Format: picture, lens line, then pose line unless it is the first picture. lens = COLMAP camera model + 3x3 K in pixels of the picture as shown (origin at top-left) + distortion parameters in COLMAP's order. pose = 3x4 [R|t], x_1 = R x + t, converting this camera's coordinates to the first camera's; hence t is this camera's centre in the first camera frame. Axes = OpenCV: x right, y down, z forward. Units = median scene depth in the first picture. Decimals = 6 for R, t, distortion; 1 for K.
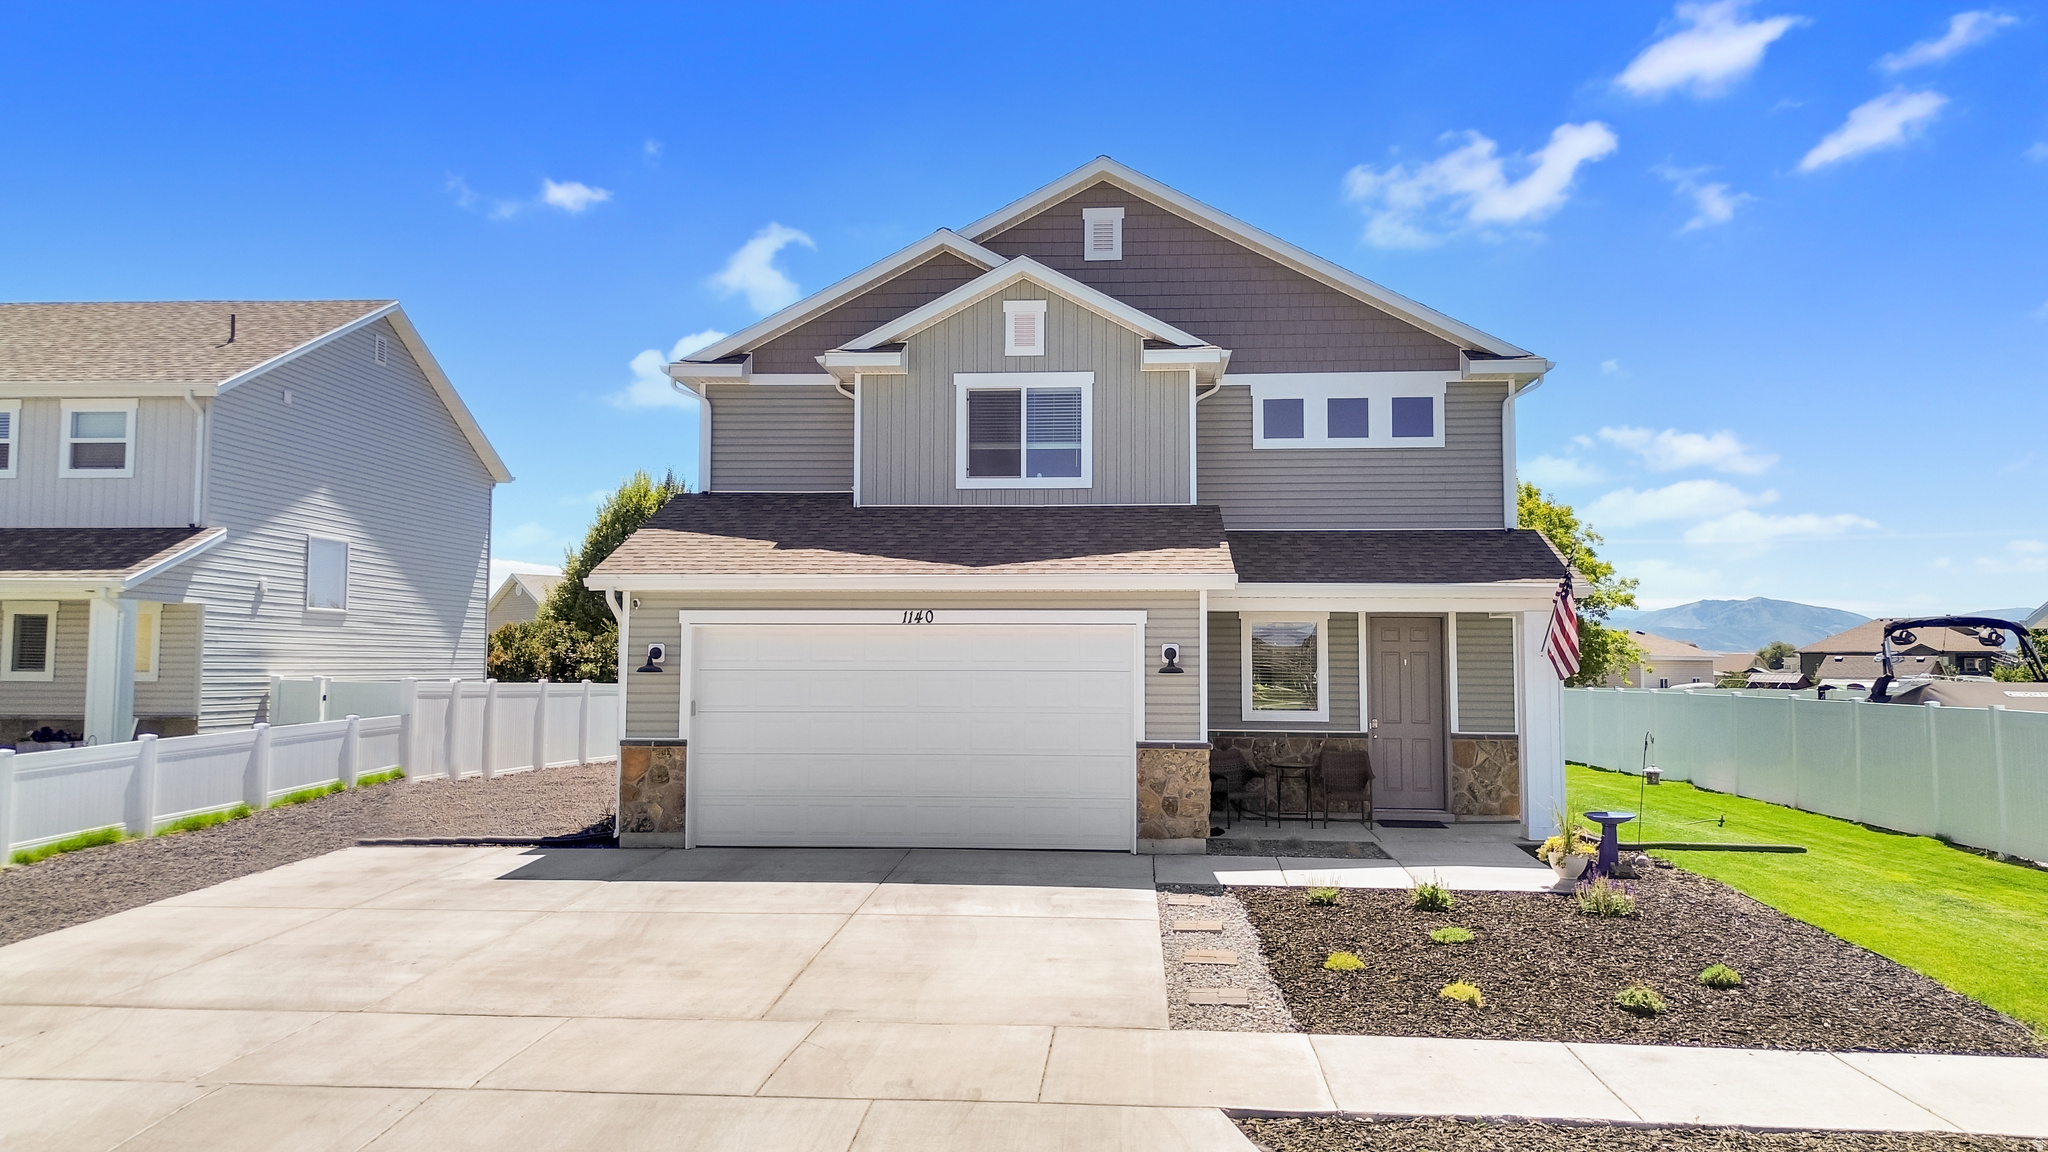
lens RADIAL K [[1445.8, 0, 1009.1], [0, 1445.8, 559.6], [0, 0, 1]] dist [0.060376, -0.050290]
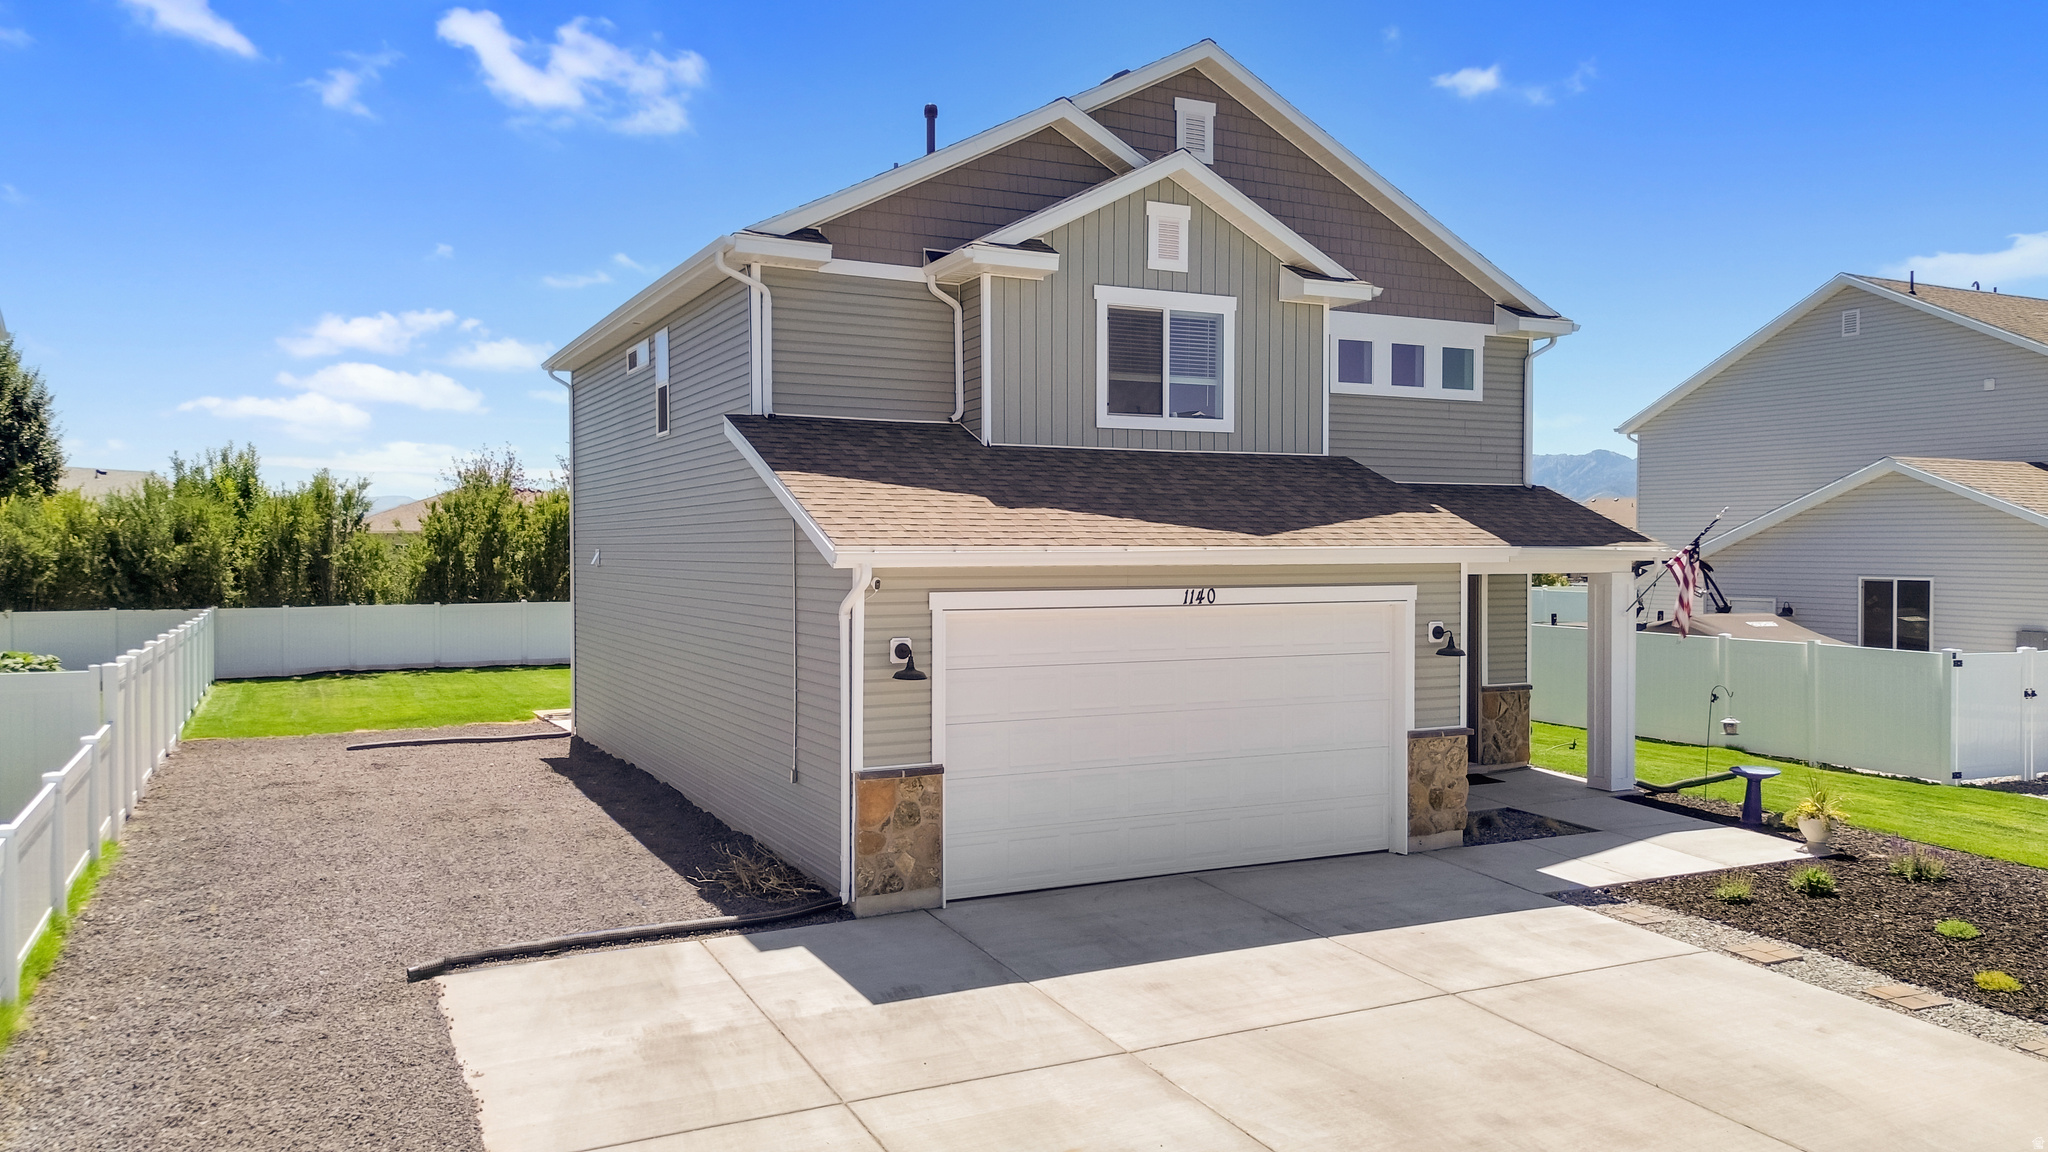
lens RADIAL K [[1445.8, 0, 1017.5], [0, 1445.8, 573.0], [0, 0, 1]] dist [0.060376, -0.050290]
pose [[0.861883, -0.012034, 0.506964, -0.496502], [-0.035995, 0.995745, 0.084832, -0.034437], [-0.505828, -0.091364, 0.857782, 0.305620]]
